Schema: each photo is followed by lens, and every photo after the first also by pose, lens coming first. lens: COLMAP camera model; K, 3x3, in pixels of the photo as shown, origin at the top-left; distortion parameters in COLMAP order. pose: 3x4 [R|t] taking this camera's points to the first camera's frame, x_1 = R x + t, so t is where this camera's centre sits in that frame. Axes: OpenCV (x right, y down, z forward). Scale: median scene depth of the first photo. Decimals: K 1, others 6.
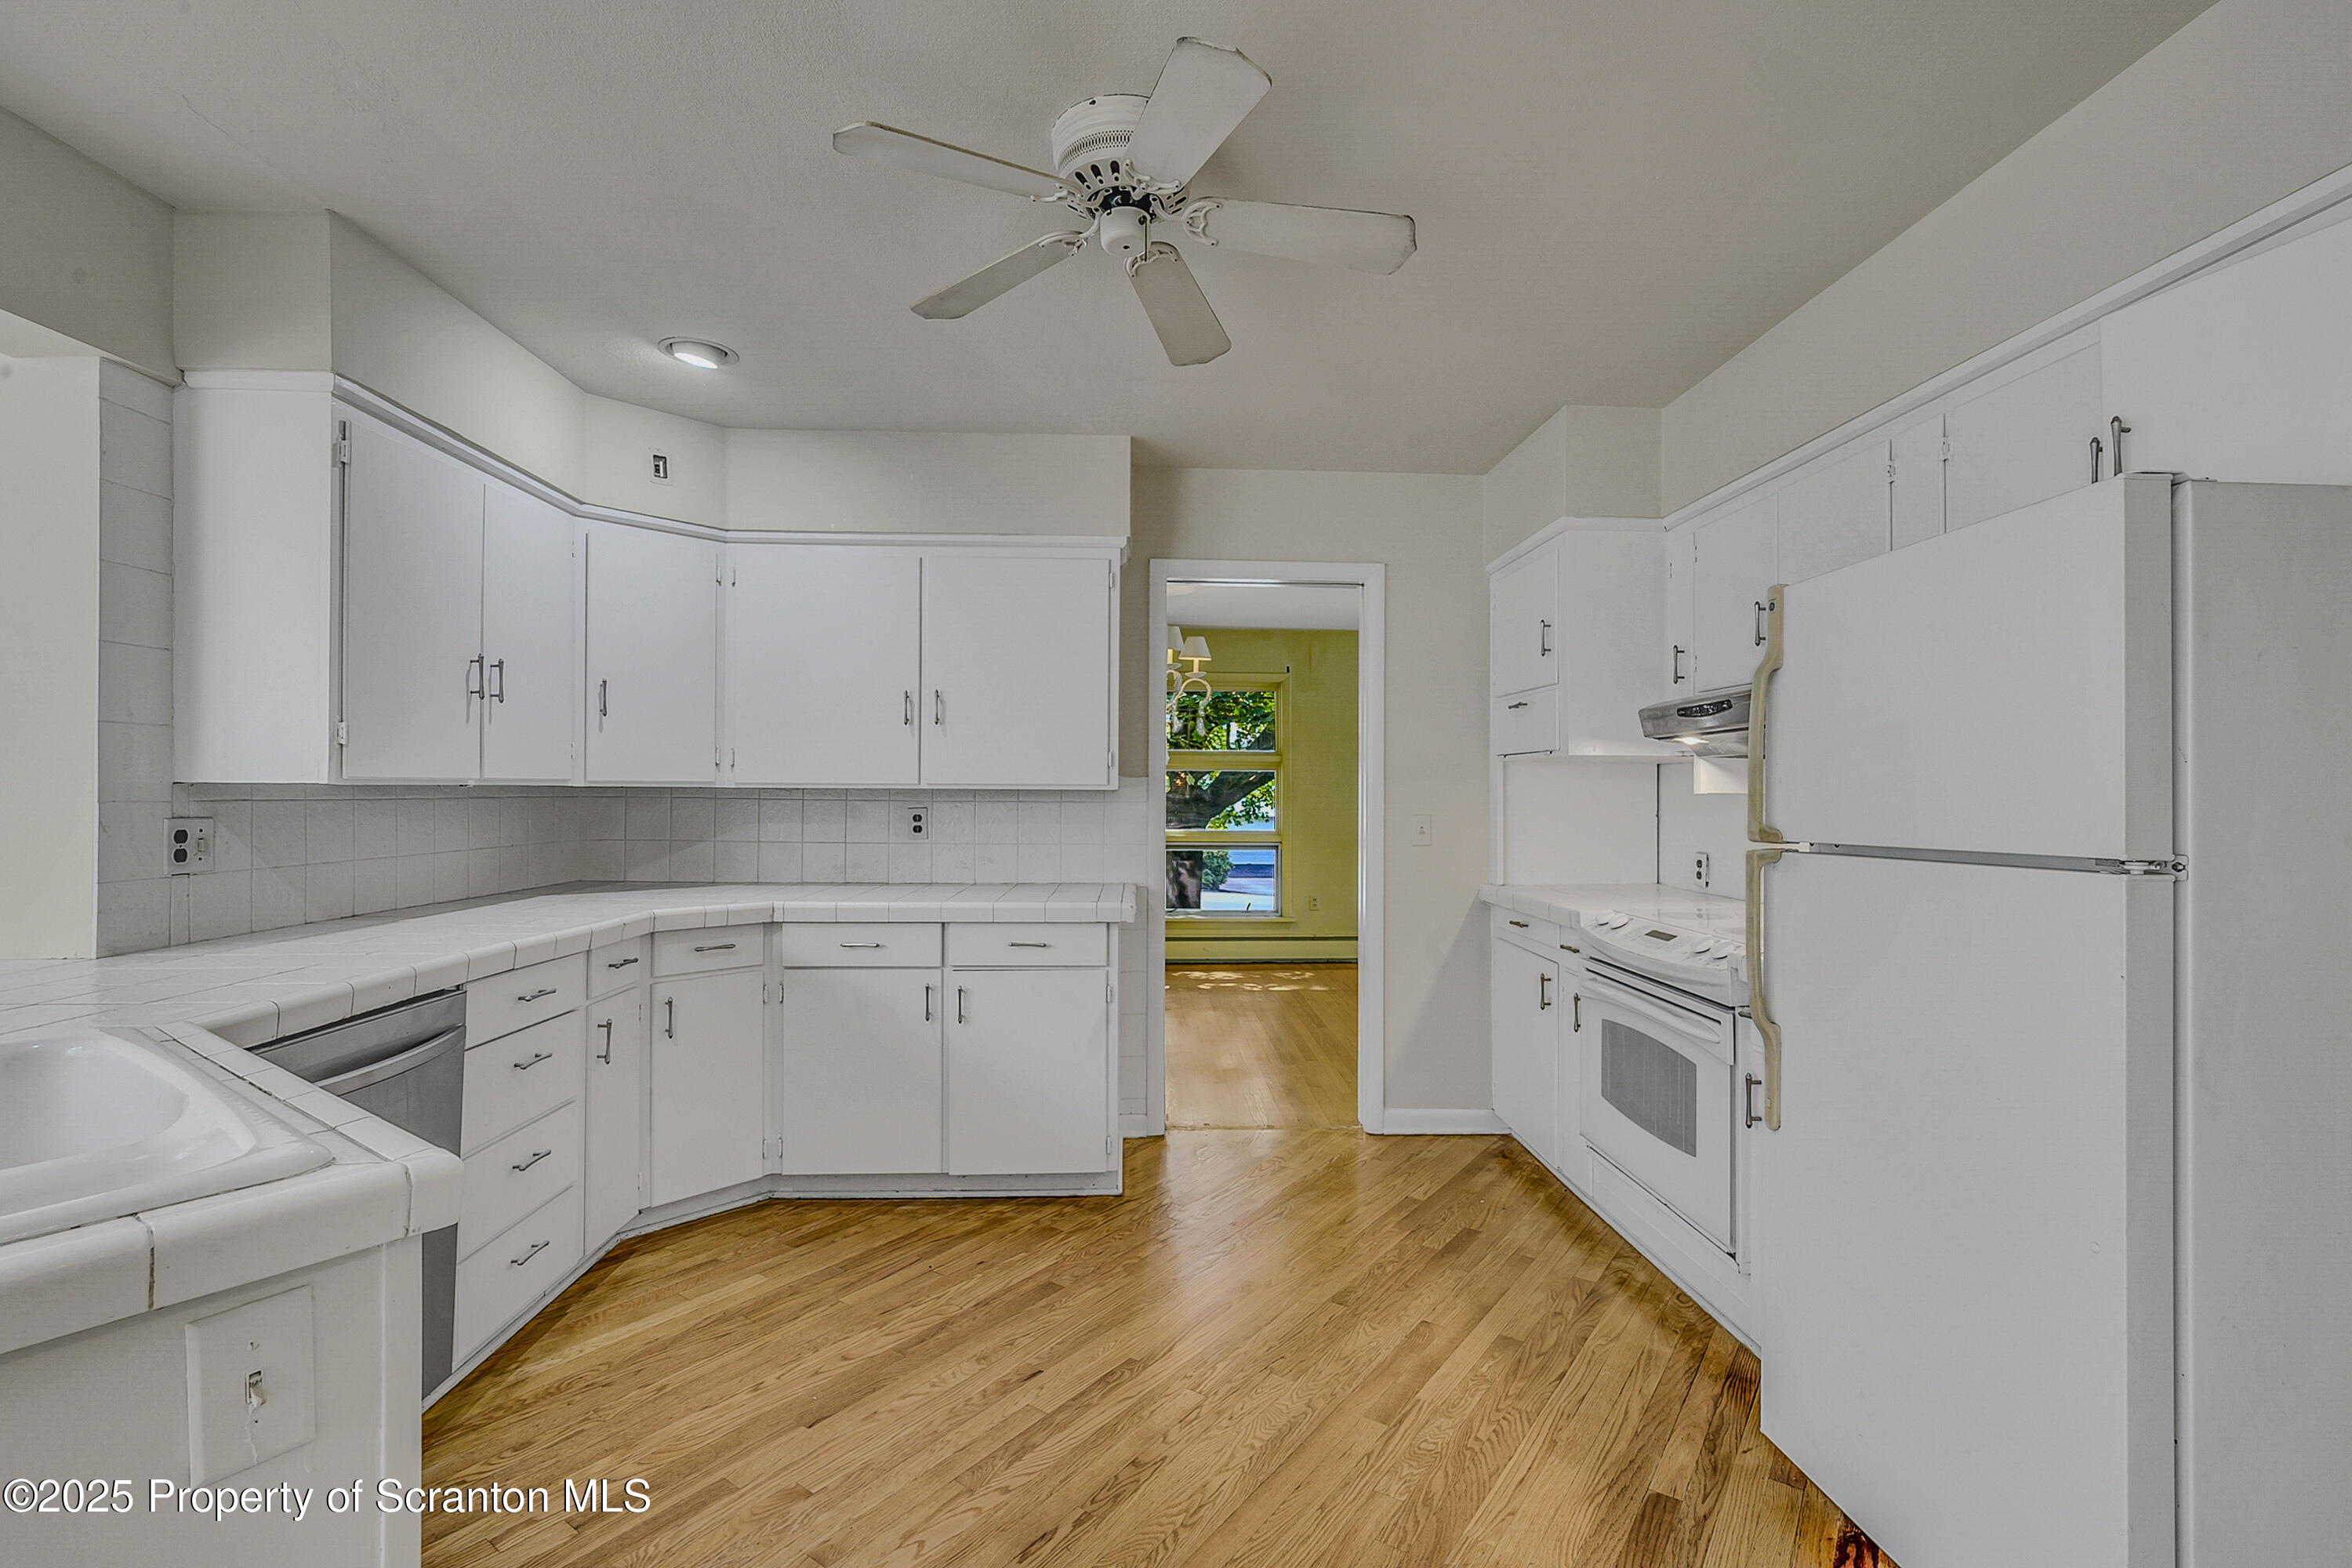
lens RADIAL K [[1066.1, 0, 1176.0], [0, 1066.1, 784.0], [0, 0, 1]] dist [-0.000954, 0.000033]
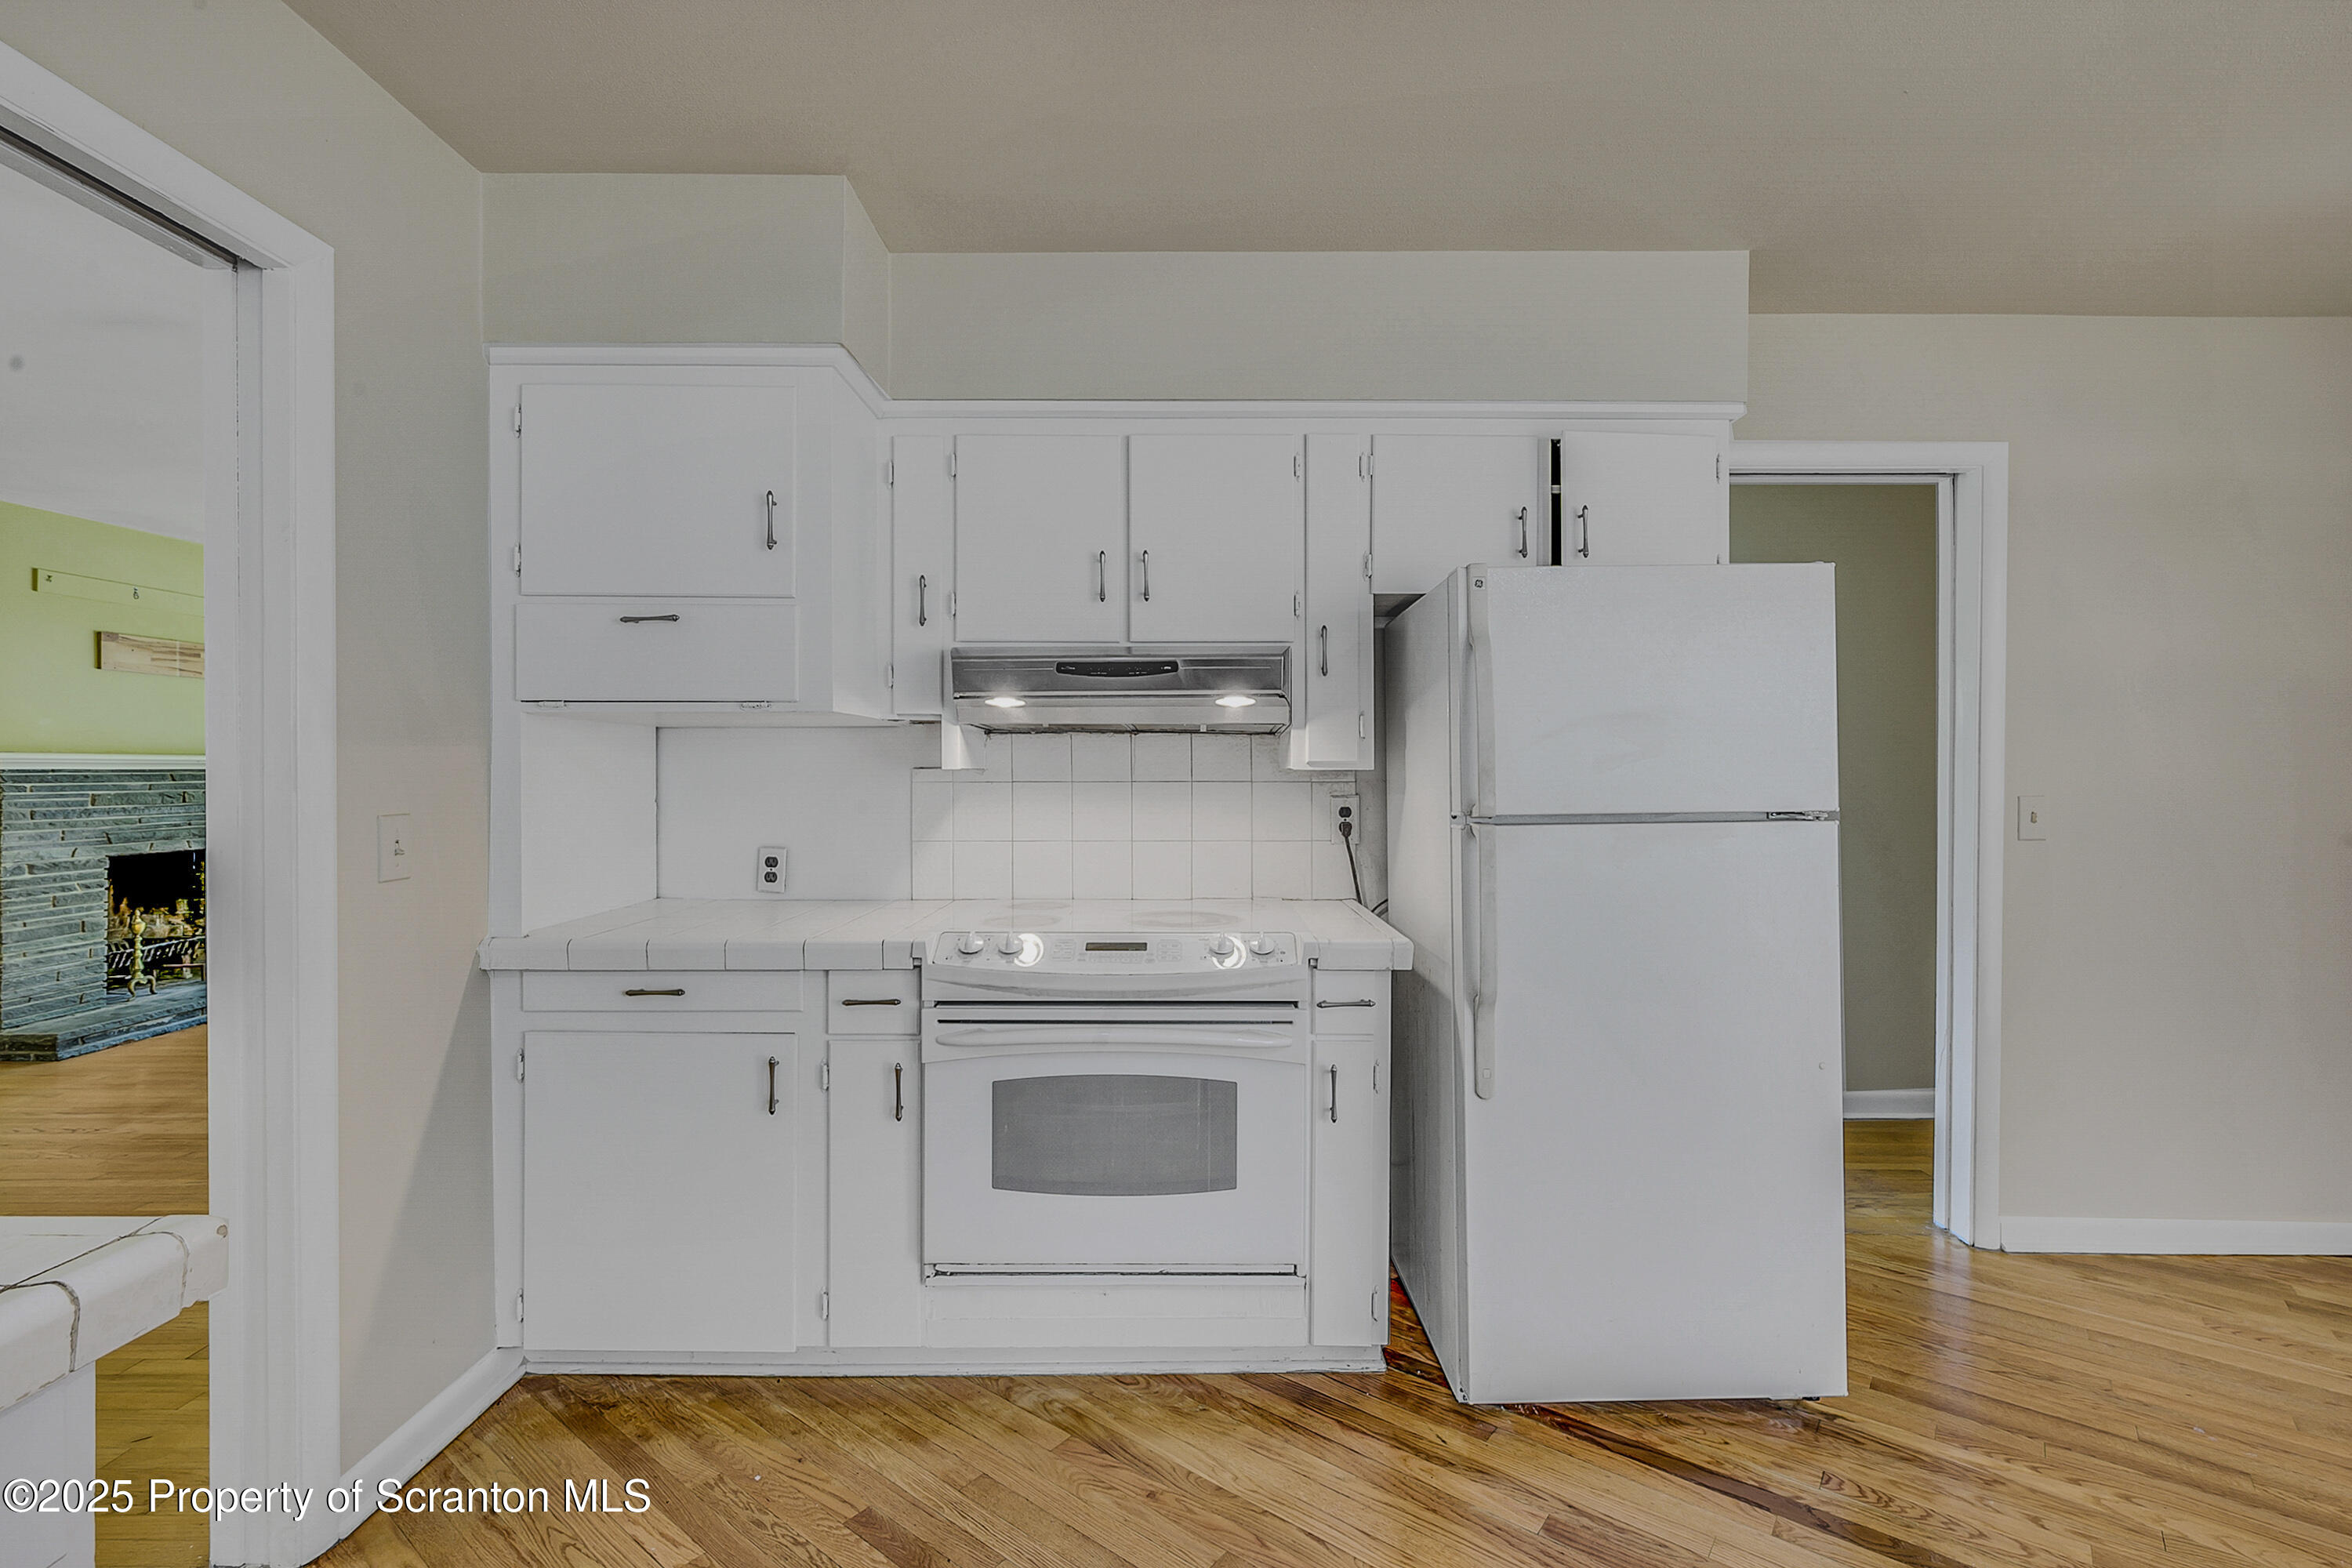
lens RADIAL K [[1039.0, 0, 1177.7], [0, 1039.0, 776.0], [0, 0, 1]] dist [0.000283, -0.000199]
pose [[0.035847, -0.008198, 0.999324, -0.285580], [-0.004796, 0.999953, 0.008375, 0.007306], [-0.999346, -0.005093, 0.035806, 0.827858]]
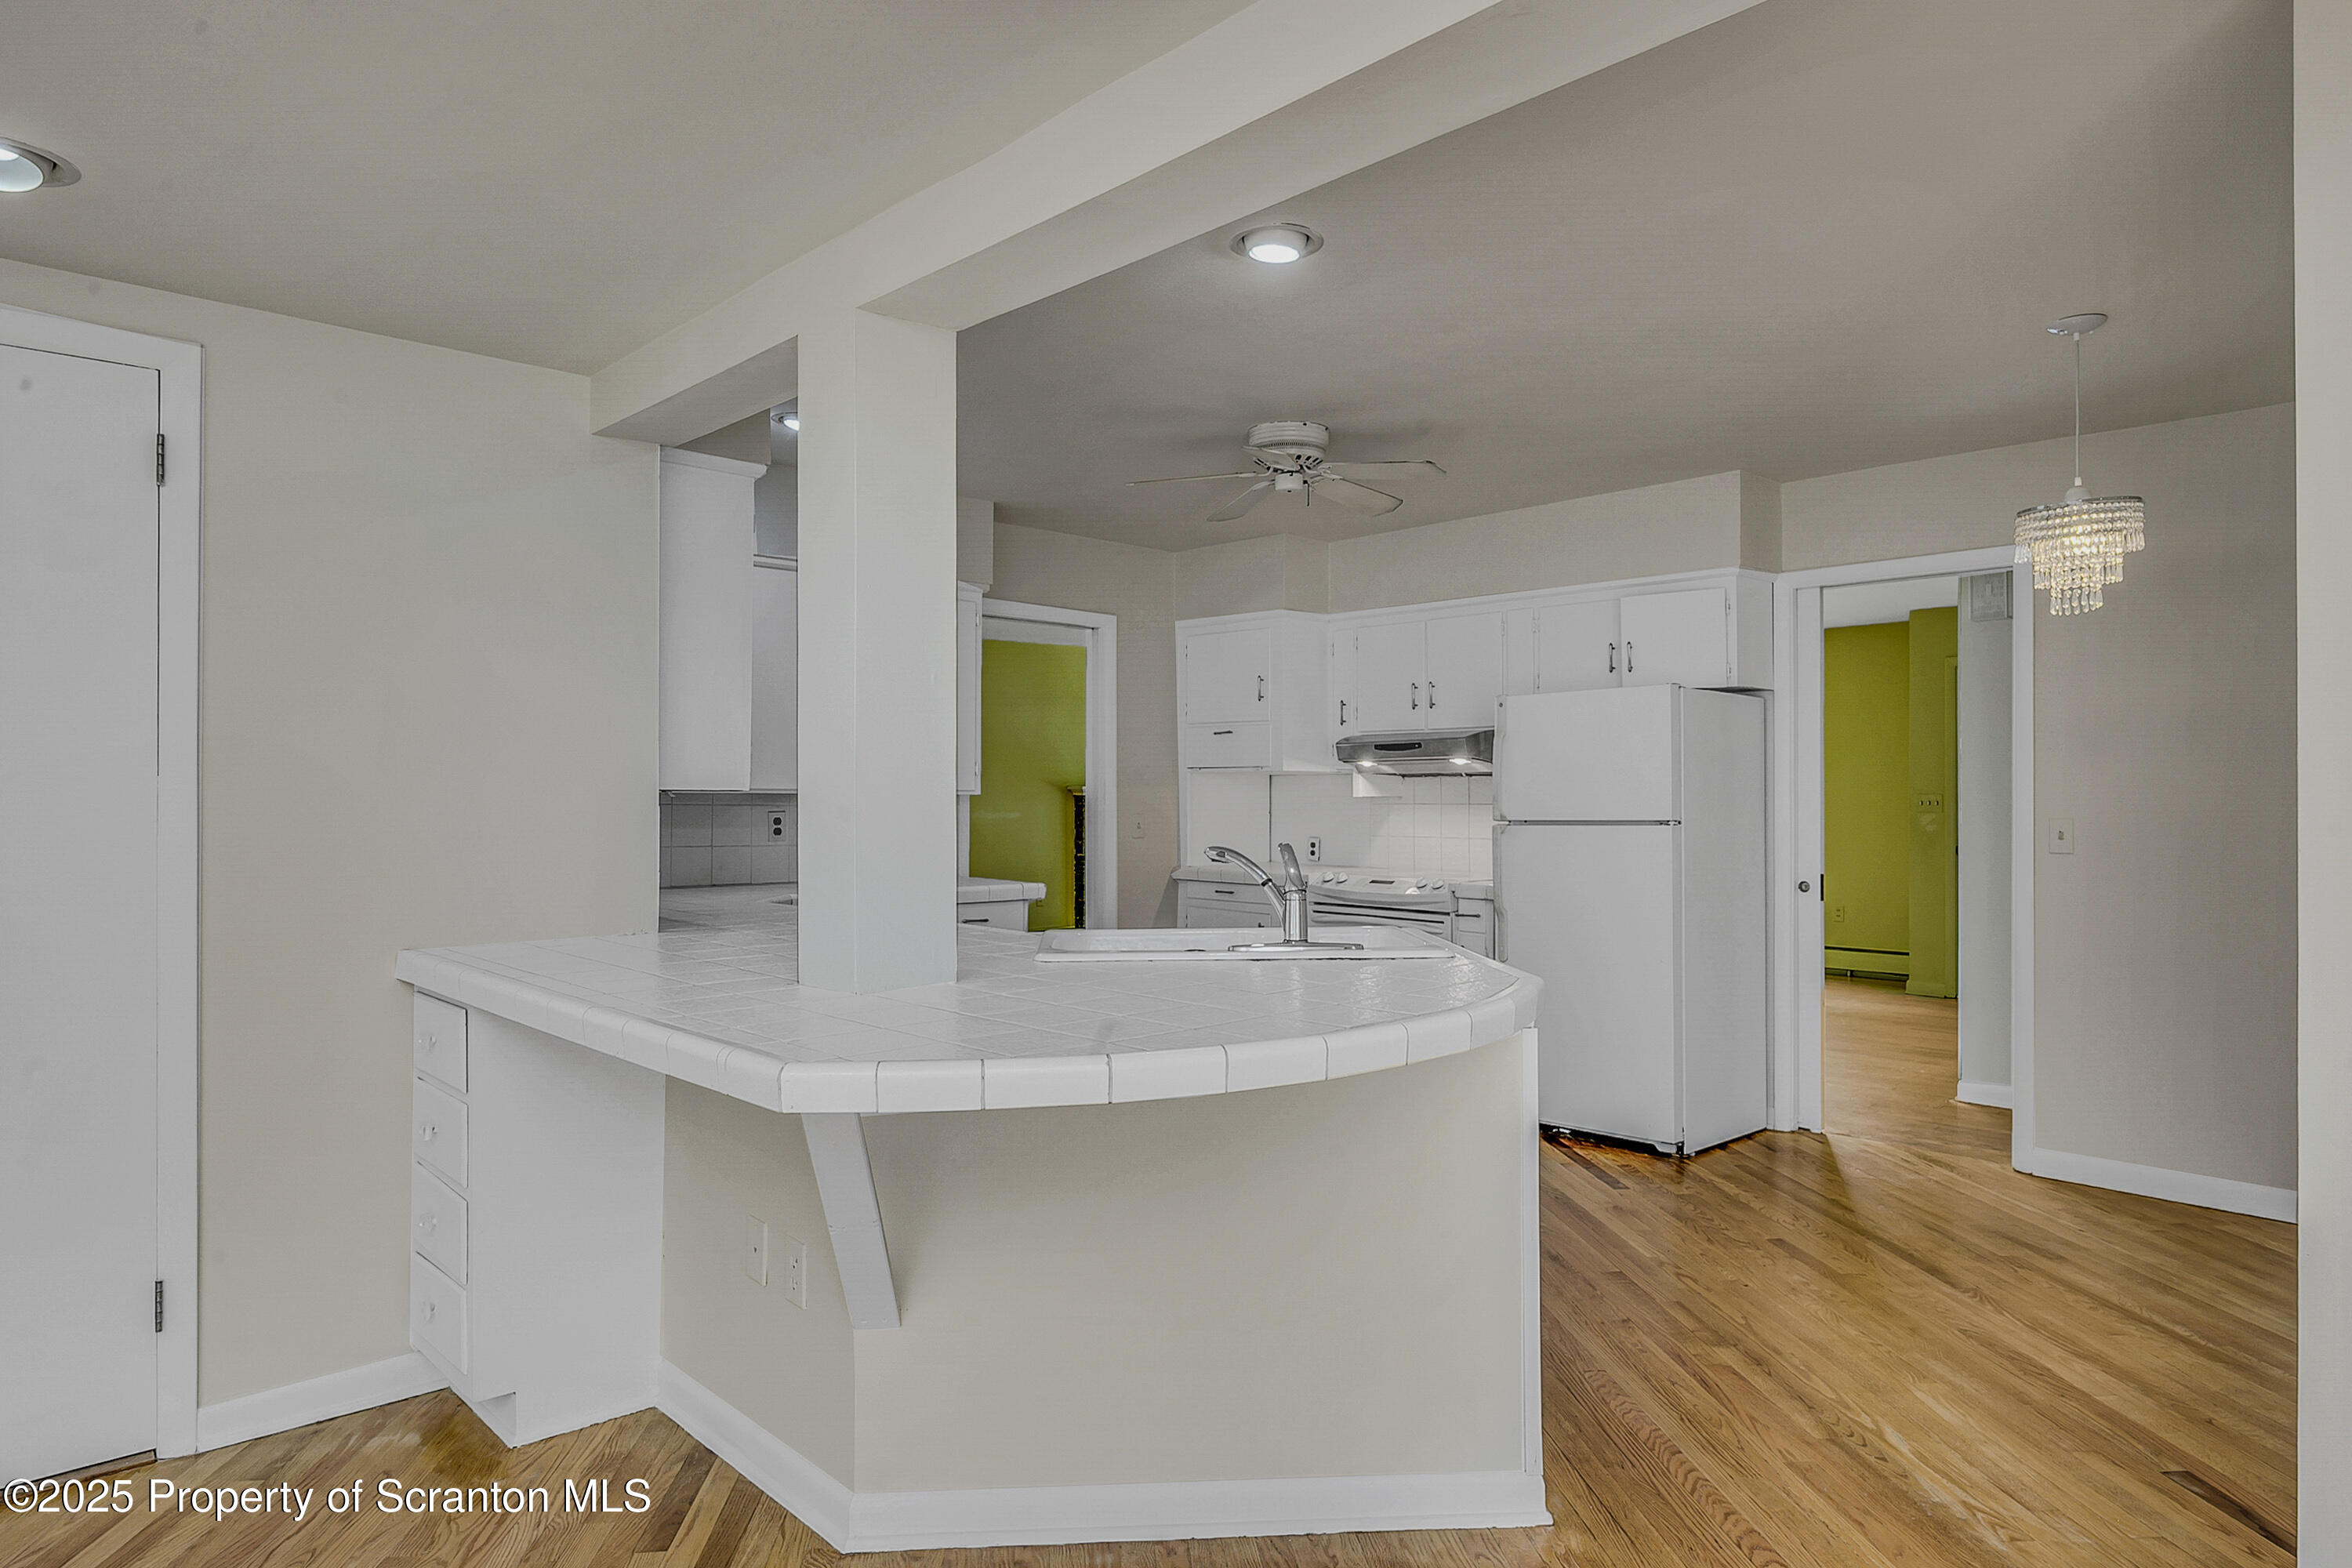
lens RADIAL K [[1441.4, 0, 1175.2], [0, 1441.4, 796.7], [0, 0, 1]] dist [-0.002570, -0.000374]
pose [[0.761746, -0.001796, 0.647873, -1.116375], [-0.002504, 0.999981, 0.005716, -0.002386], [-0.647871, -0.005976, 0.761727, -0.451512]]
